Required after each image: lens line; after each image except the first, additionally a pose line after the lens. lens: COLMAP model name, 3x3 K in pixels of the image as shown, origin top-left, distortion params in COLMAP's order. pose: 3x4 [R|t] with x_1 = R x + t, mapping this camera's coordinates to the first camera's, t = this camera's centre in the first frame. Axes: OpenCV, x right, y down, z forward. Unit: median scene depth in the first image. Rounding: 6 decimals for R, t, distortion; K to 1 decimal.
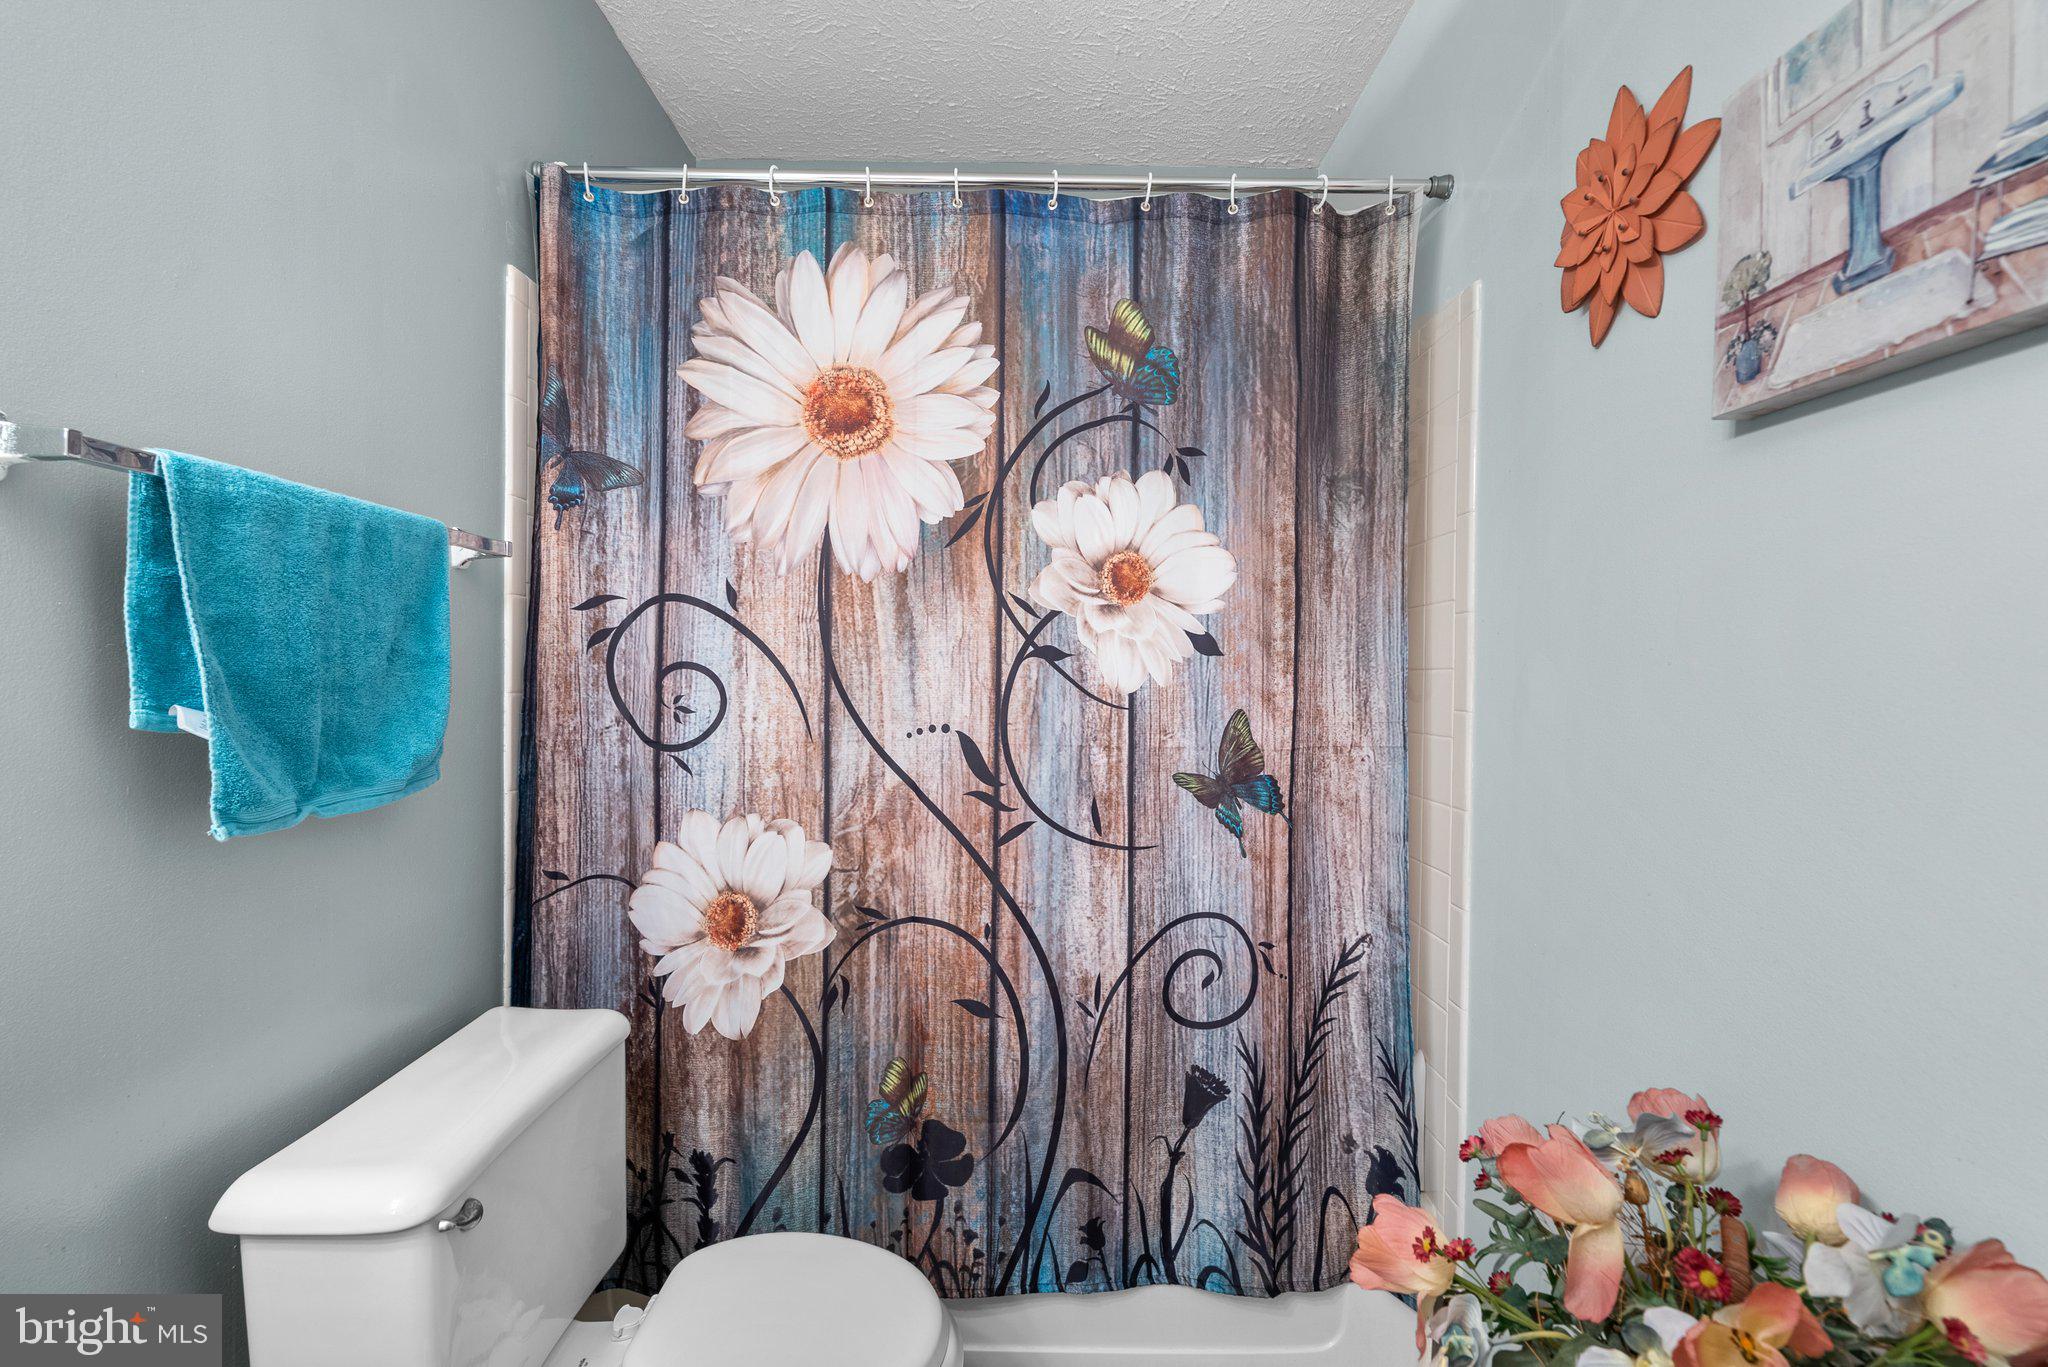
lens RADIAL K [[941.9, 0, 1026.6], [0, 941.9, 688.0], [0, 0, 1]] dist [-0.003917, 0.002477]
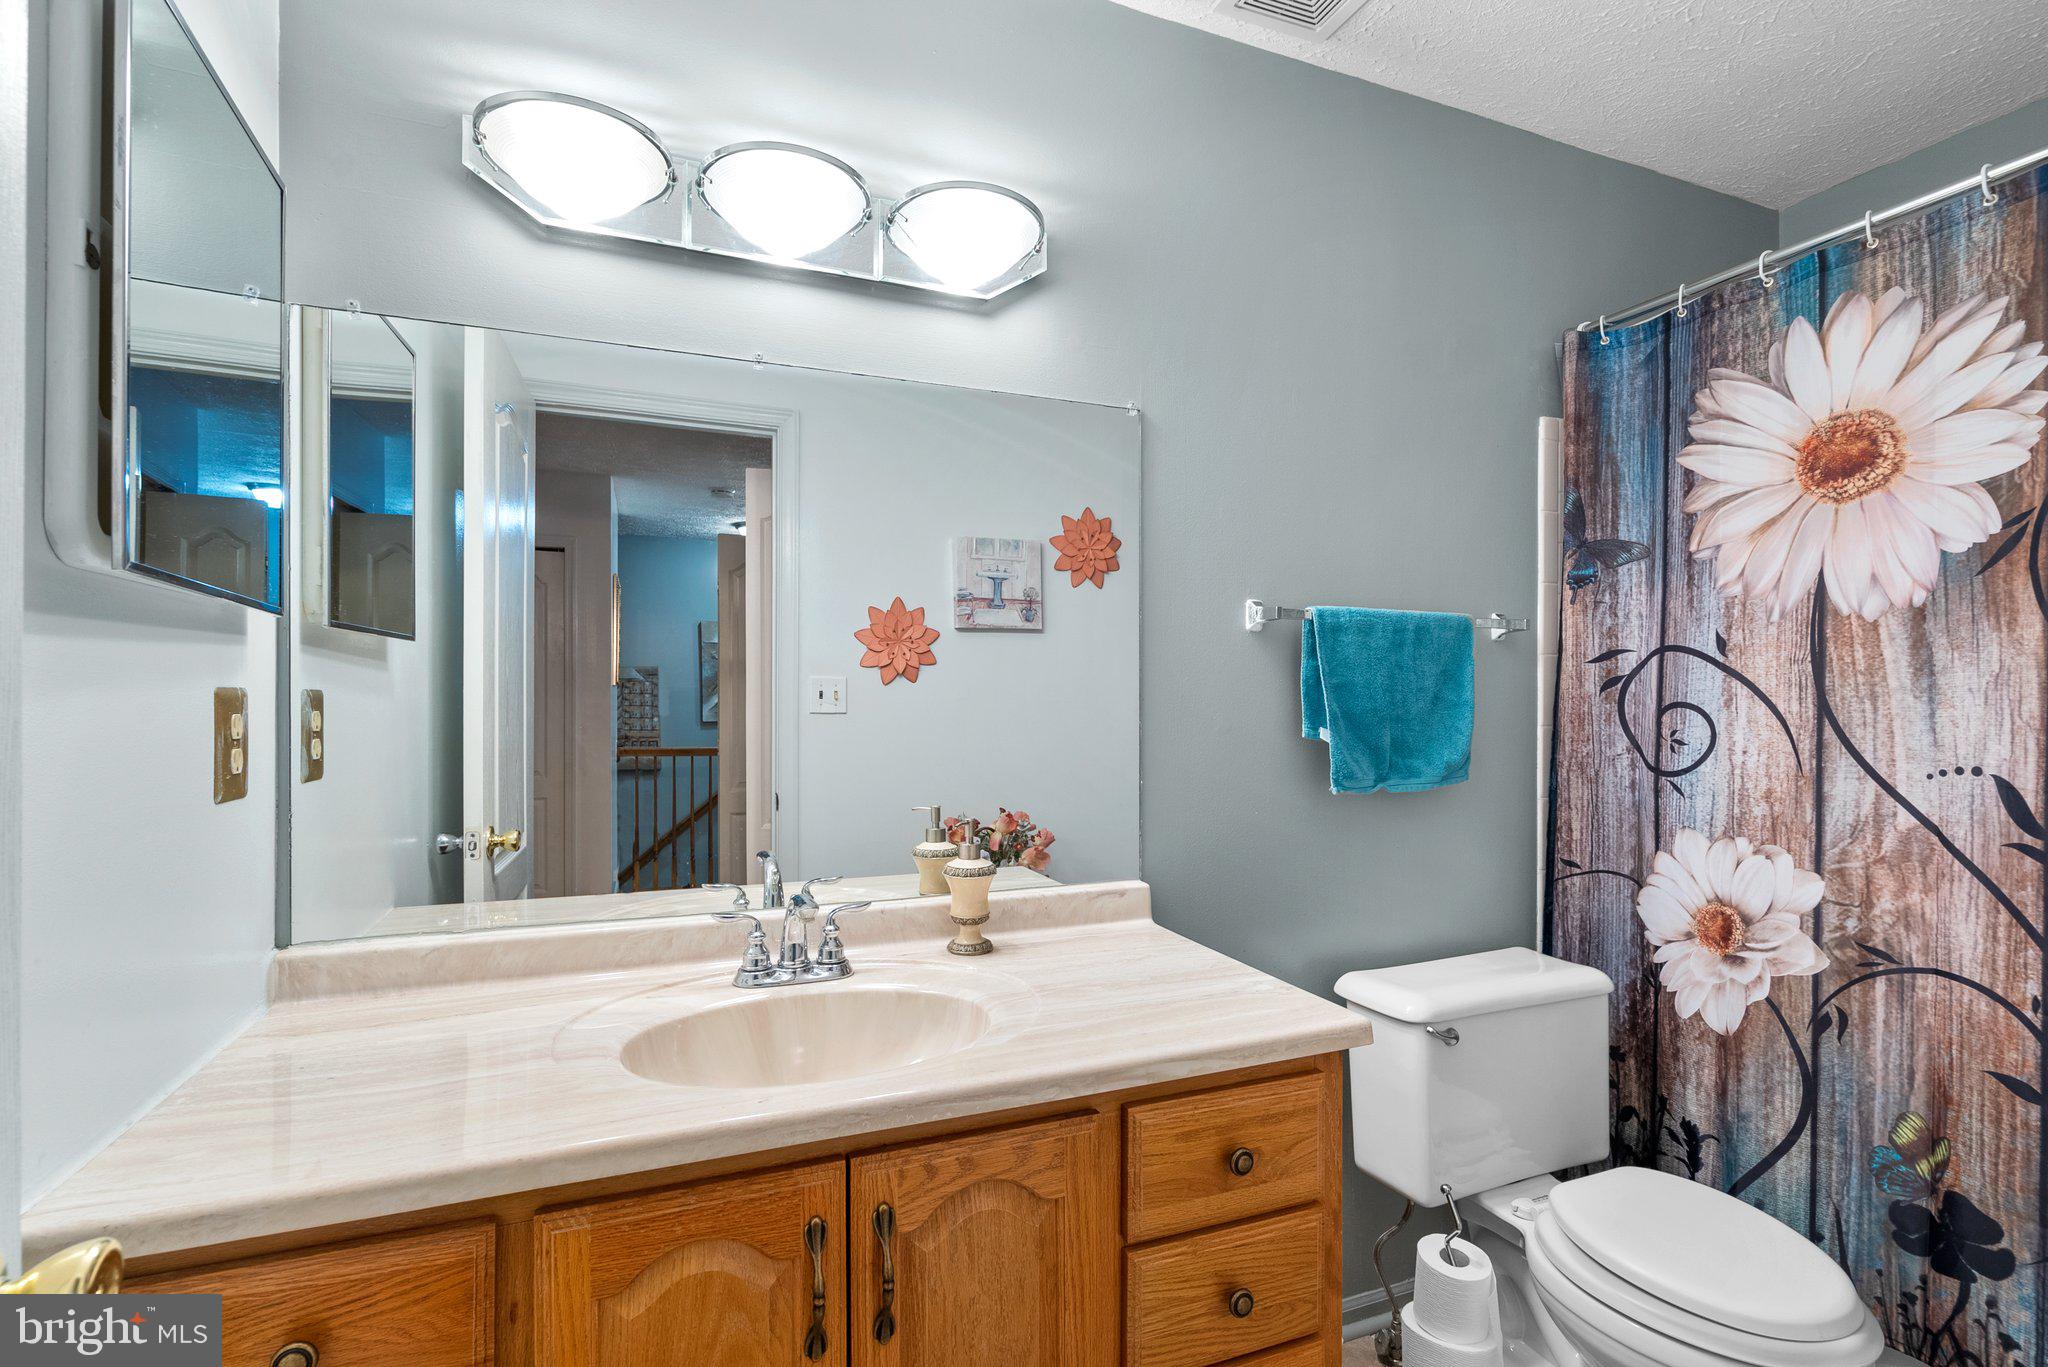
lens RADIAL K [[941.9, 0, 1021.2], [0, 941.9, 701.0], [0, 0, 1]] dist [-0.003917, 0.002477]
pose [[0.381302, -0.010426, -0.924392, 0.413386], [-0.014317, 0.999750, -0.017182, 0.003333], [0.924340, 0.019786, 0.381057, -0.217403]]
